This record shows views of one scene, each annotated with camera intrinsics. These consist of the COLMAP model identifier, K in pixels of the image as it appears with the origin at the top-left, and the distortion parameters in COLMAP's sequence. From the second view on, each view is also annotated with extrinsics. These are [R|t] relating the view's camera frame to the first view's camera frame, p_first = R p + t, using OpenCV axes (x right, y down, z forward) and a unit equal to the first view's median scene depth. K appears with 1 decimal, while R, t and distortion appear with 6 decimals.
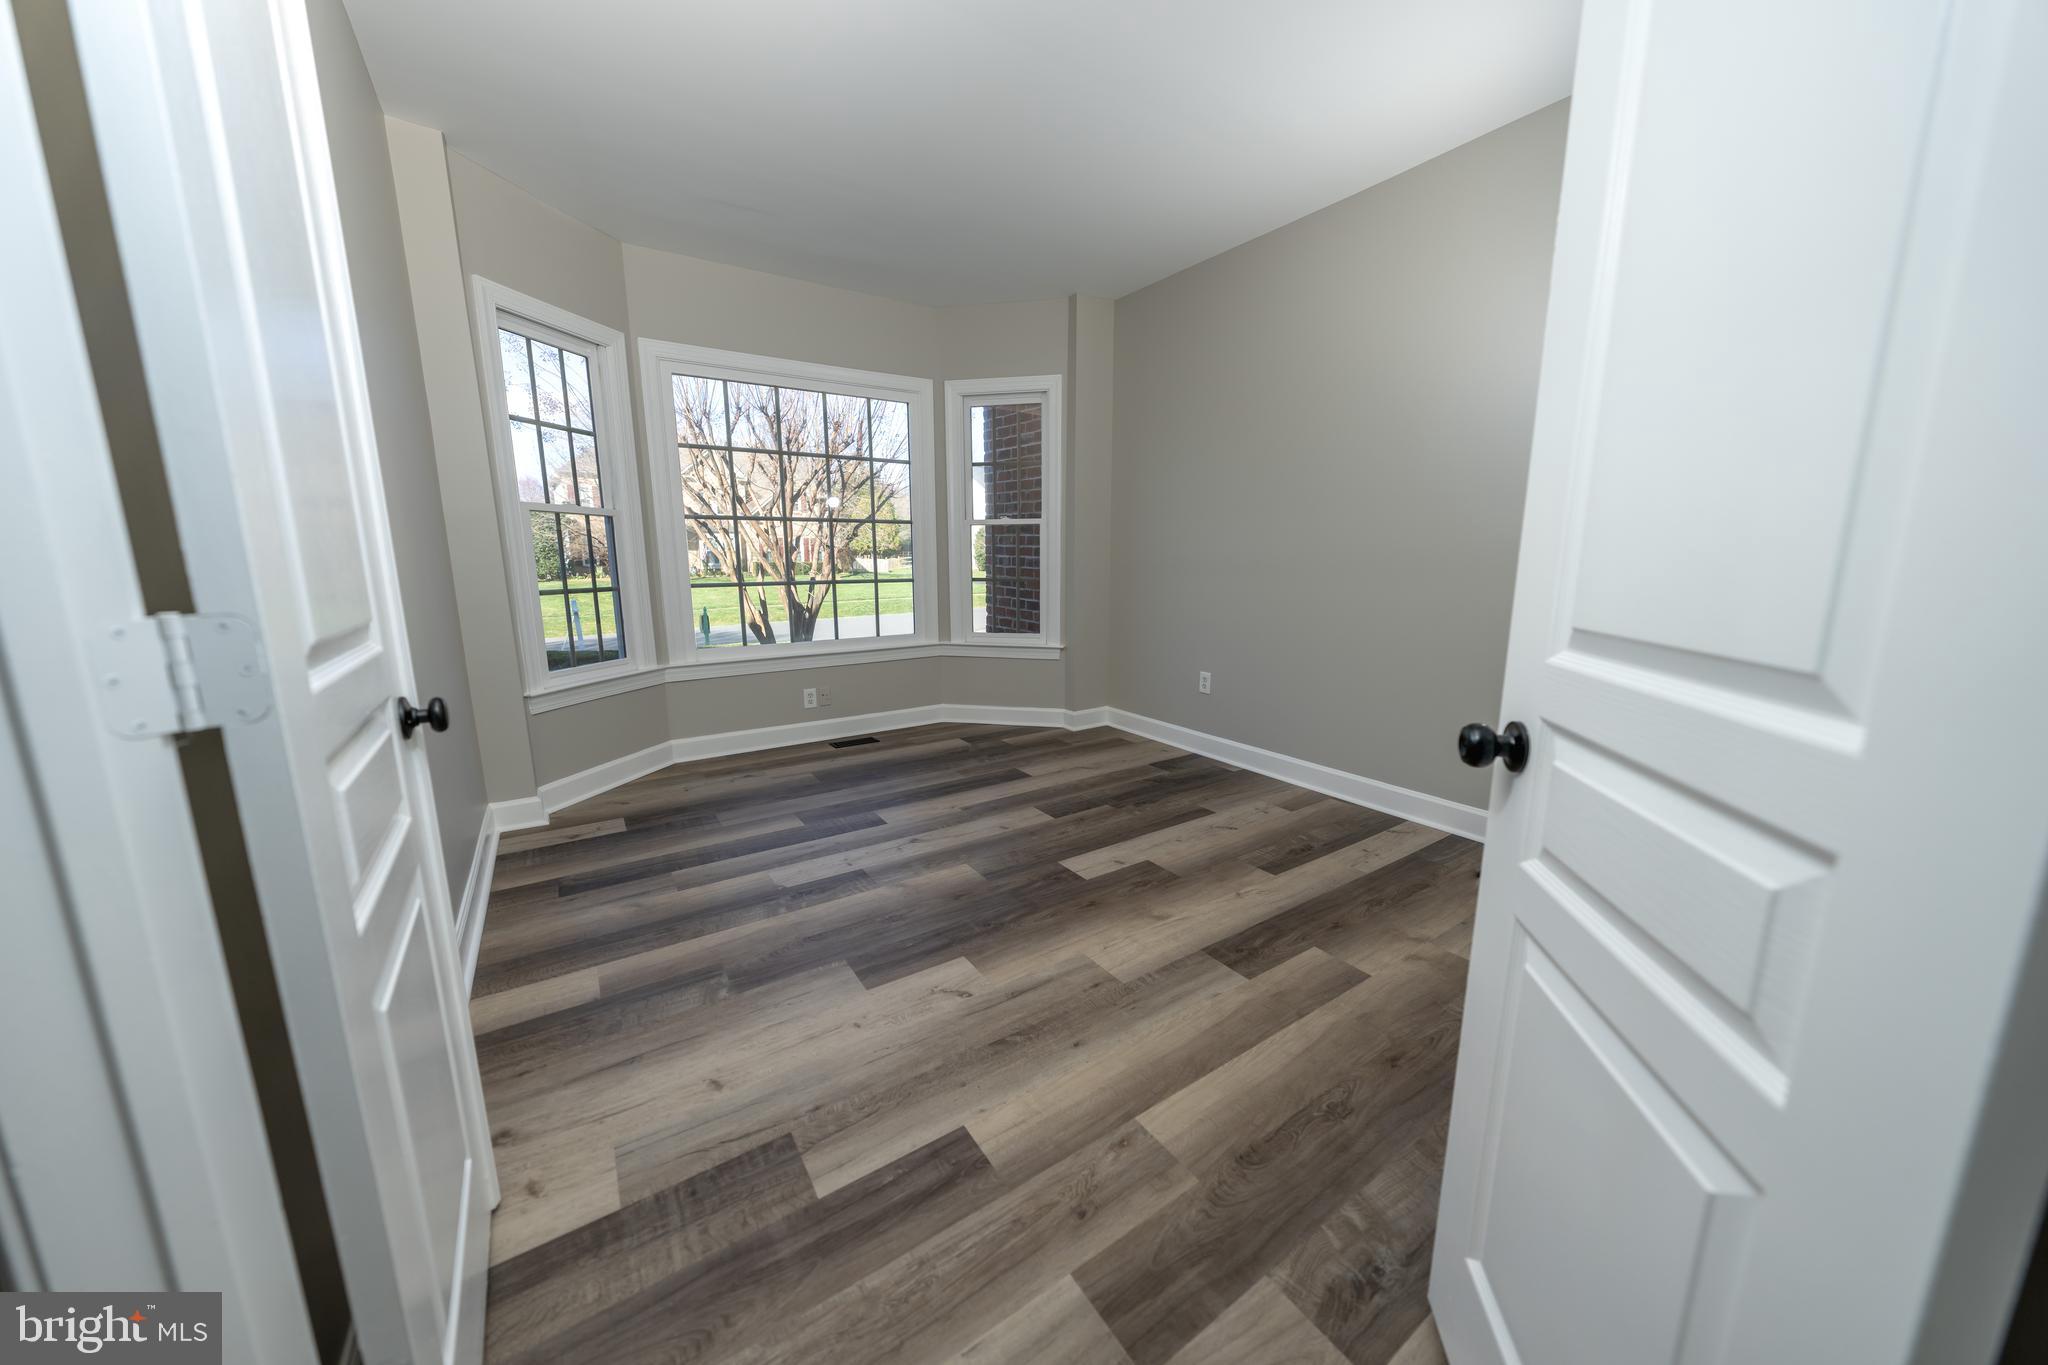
lens RADIAL K [[691.9, 0, 1028.5], [0, 691.9, 679.8], [0, 0, 1]] dist [-0.005703, 0.001321]
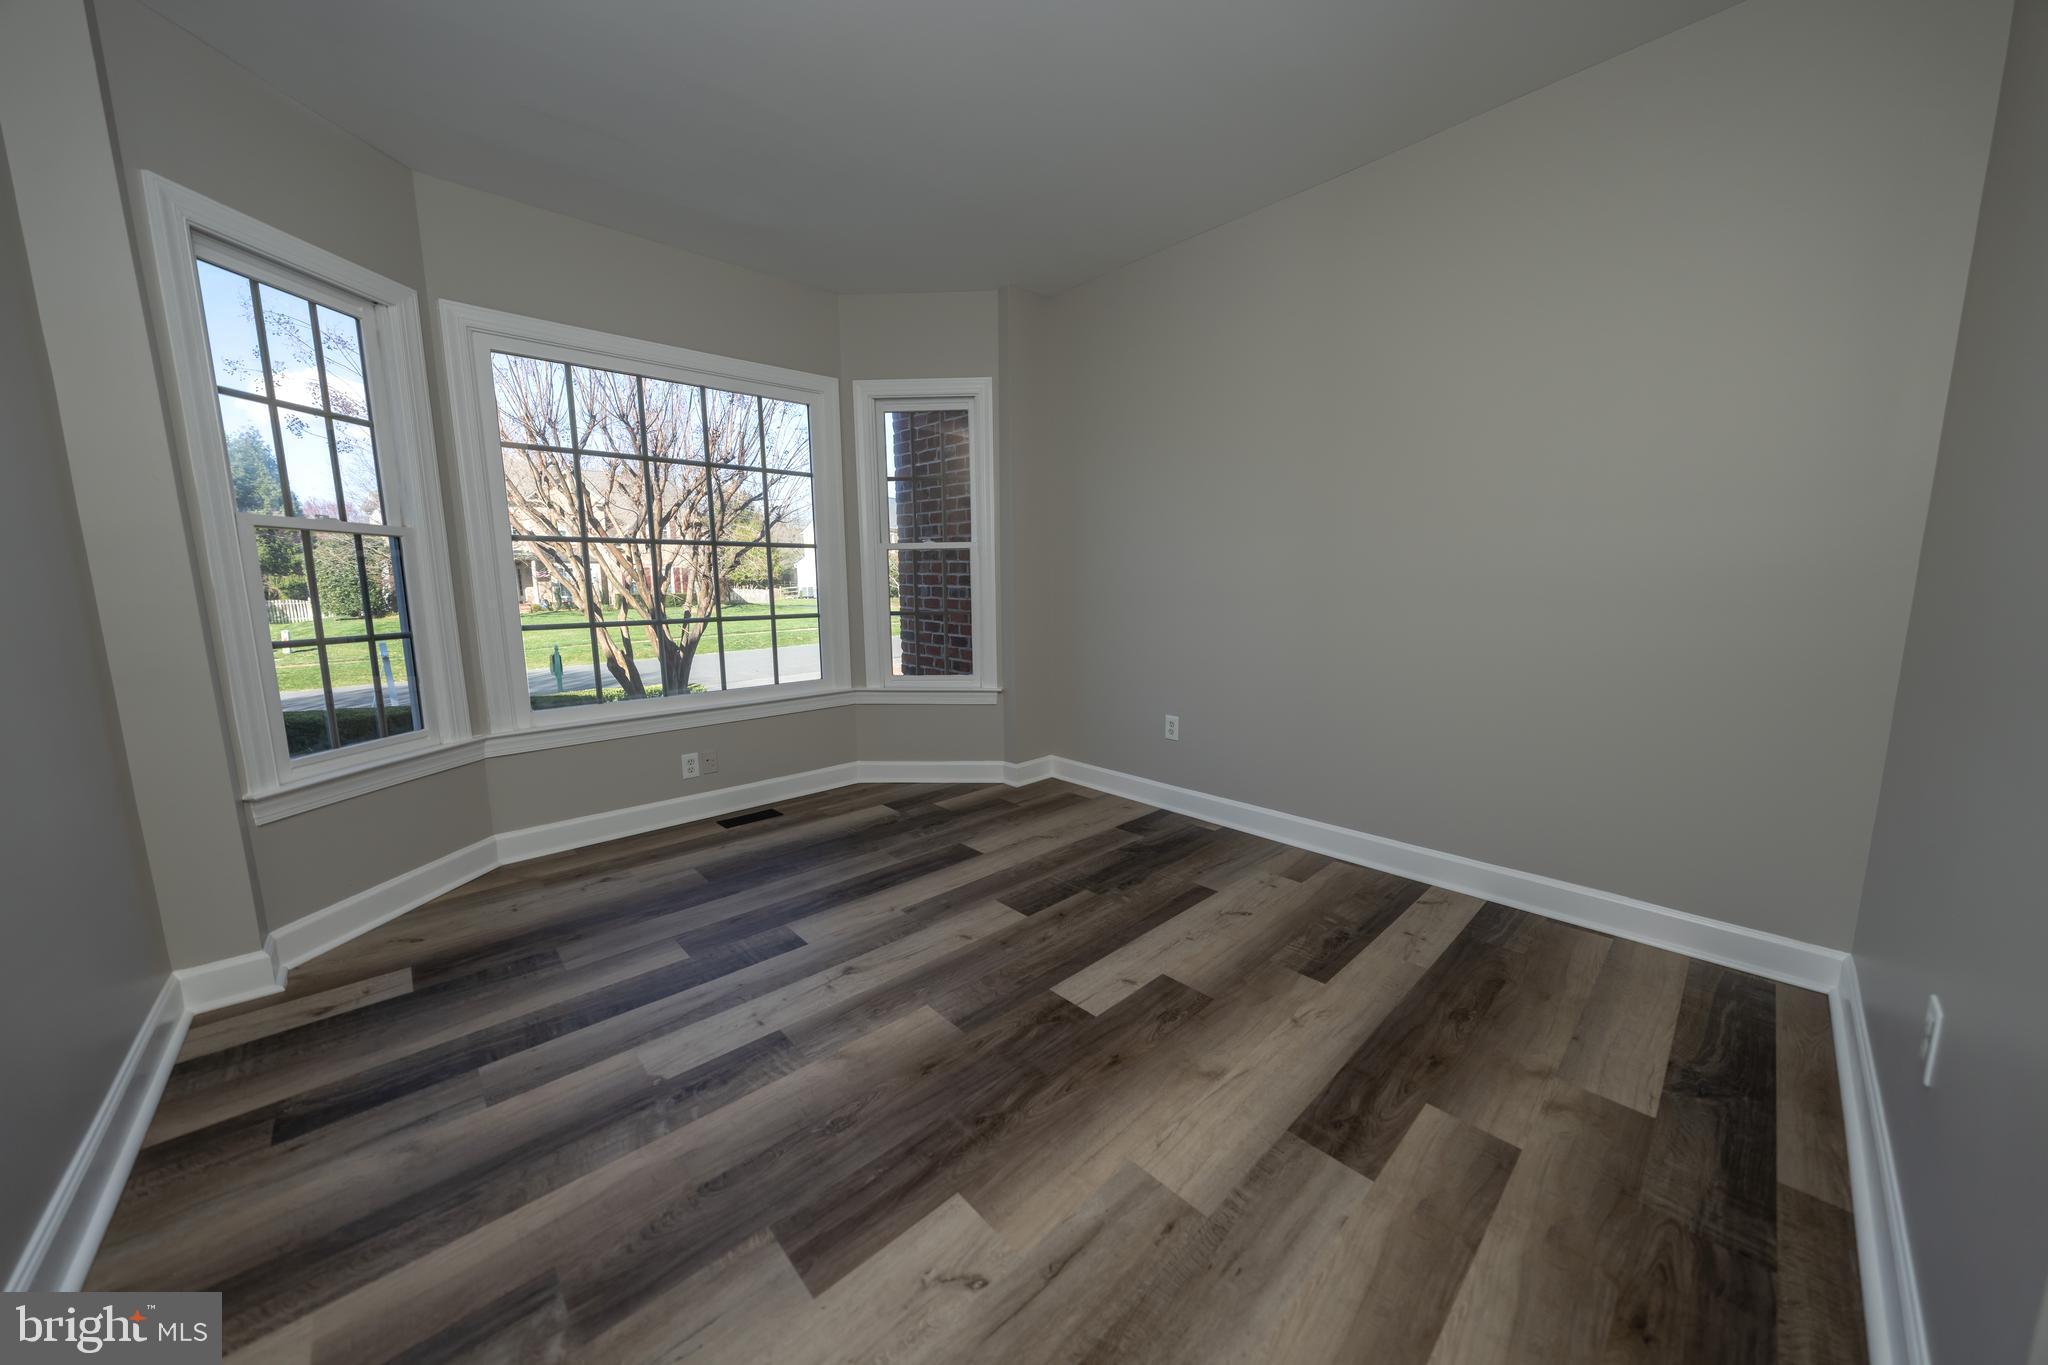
lens RADIAL K [[691.9, 0, 1028.5], [0, 691.9, 679.8], [0, 0, 1]] dist [-0.005703, 0.001321]
pose [[0.987002, -0.030342, 0.157819, -0.071808], [0.036545, 0.998663, -0.036558, -0.037369], [-0.156498, 0.041850, 0.986791, 0.198255]]
